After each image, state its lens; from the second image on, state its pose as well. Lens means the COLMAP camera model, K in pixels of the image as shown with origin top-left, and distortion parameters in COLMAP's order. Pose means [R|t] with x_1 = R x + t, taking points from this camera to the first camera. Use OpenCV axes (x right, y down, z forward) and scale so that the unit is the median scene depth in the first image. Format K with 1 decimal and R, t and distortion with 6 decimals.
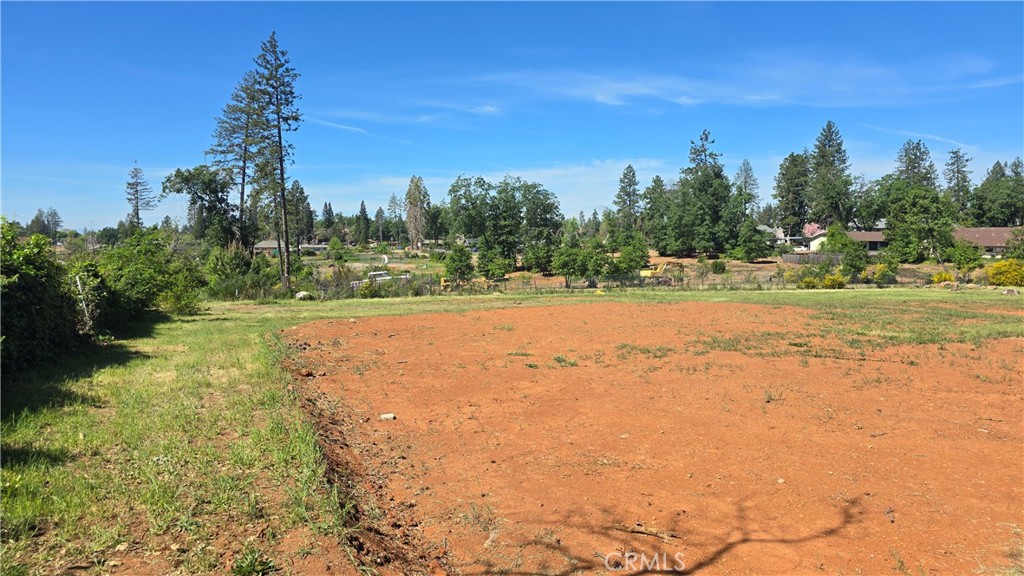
lens RADIAL K [[681.9, 0, 522.7], [0, 681.9, 290.9], [0, 0, 1]] dist [0.070311, -0.068439]
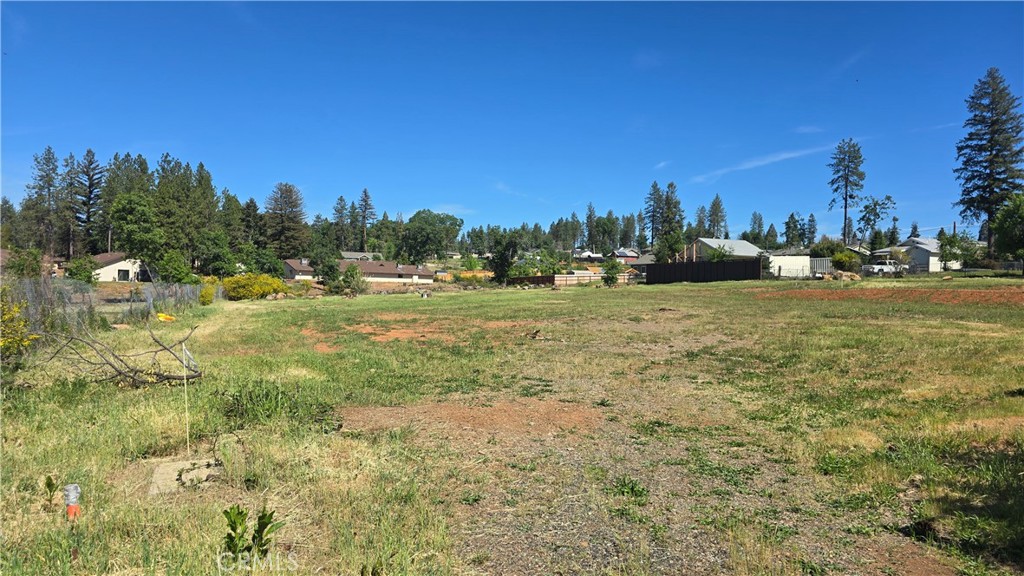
lens RADIAL K [[681.9, 0, 514.8], [0, 681.9, 297.4], [0, 0, 1]] dist [0.070311, -0.068439]
pose [[0.061707, -0.022047, 0.997851, -0.204557], [0.055497, 0.998285, 0.018625, -0.004088], [-0.996550, 0.054228, 0.062824, 0.341245]]
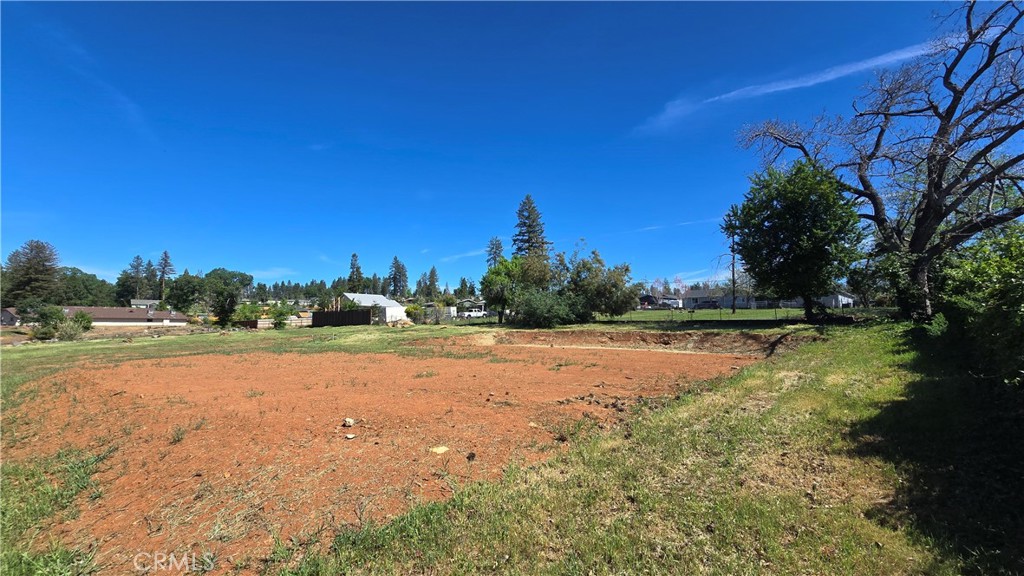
lens RADIAL K [[415.5, 0, 514.2], [0, 415.5, 287.1], [0, 0, 1]] dist [-0.003861, 0.000745]
pose [[-0.369293, 0.071350, 0.926570, -0.101627], [0.067114, 0.996492, -0.049985, -0.004742], [-0.926886, 0.043726, -0.372786, 0.178492]]
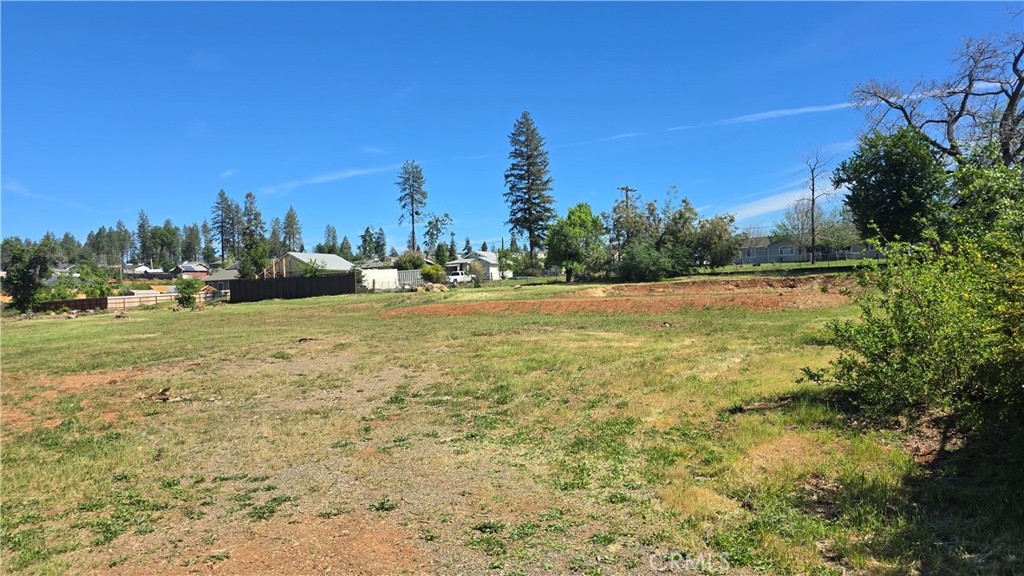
lens RADIAL K [[681.9, 0, 529.1], [0, 681.9, 289.7], [0, 0, 1]] dist [0.070311, -0.068439]
pose [[-0.527329, 0.016983, 0.849491, -0.183944], [0.091718, 0.995096, 0.037041, -0.008435], [-0.844696, 0.097446, -0.526301, 0.353504]]
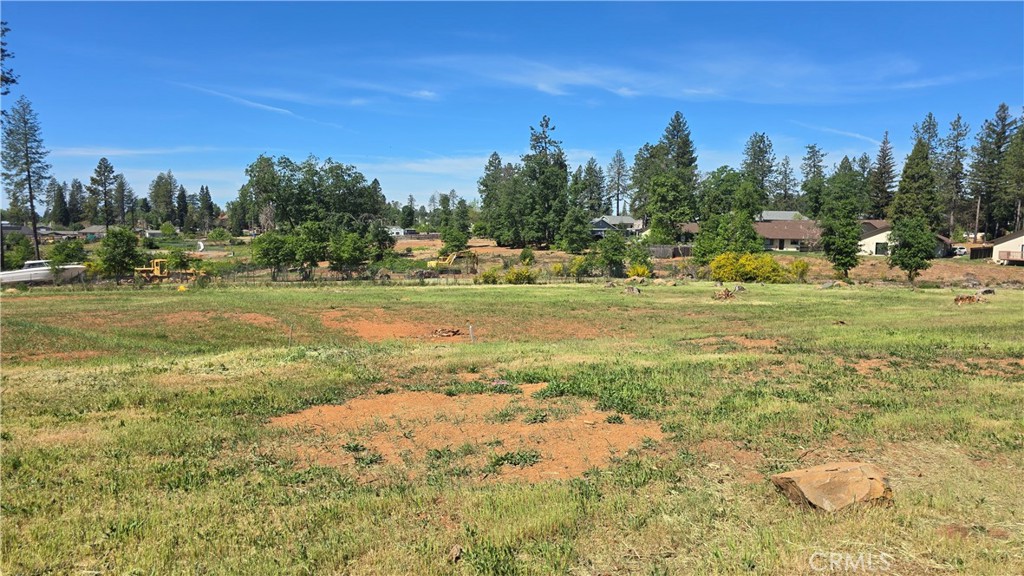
lens RADIAL K [[681.9, 0, 530.9], [0, 681.9, 295.5], [0, 0, 1]] dist [0.070311, -0.068439]
pose [[0.995330, 0.002787, 0.096495, 0.255490], [-0.004928, 0.999747, 0.021954, -0.004300], [-0.096409, -0.022327, 0.995091, 0.065625]]
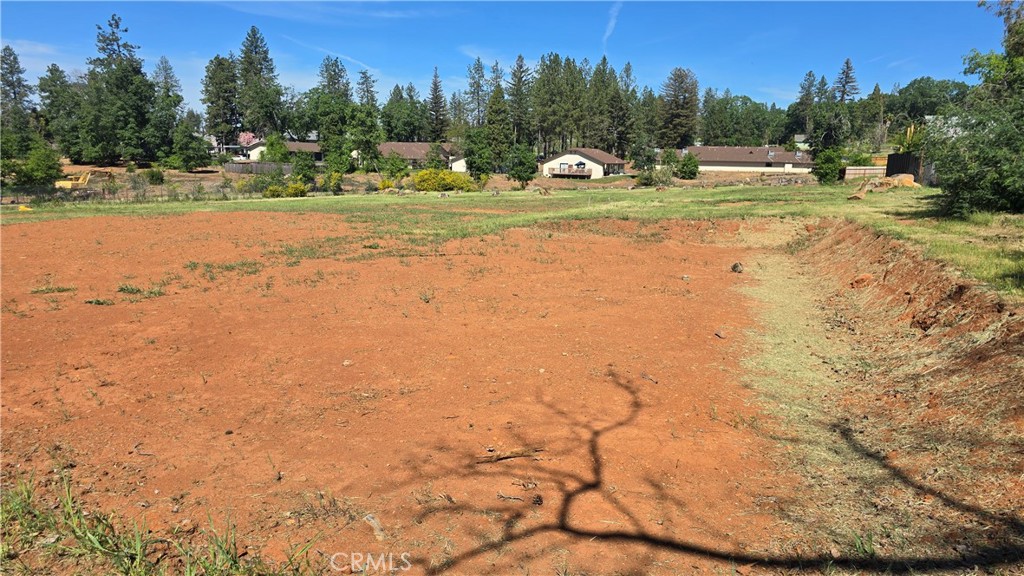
lens RADIAL K [[681.9, 0, 517.6], [0, 681.9, 291.3], [0, 0, 1]] dist [0.070311, -0.068439]
pose [[0.715068, -0.123055, 0.688139, -0.018945], [0.034104, 0.989354, 0.141480, 0.001174], [-0.698222, -0.077699, 0.711652, 0.021371]]
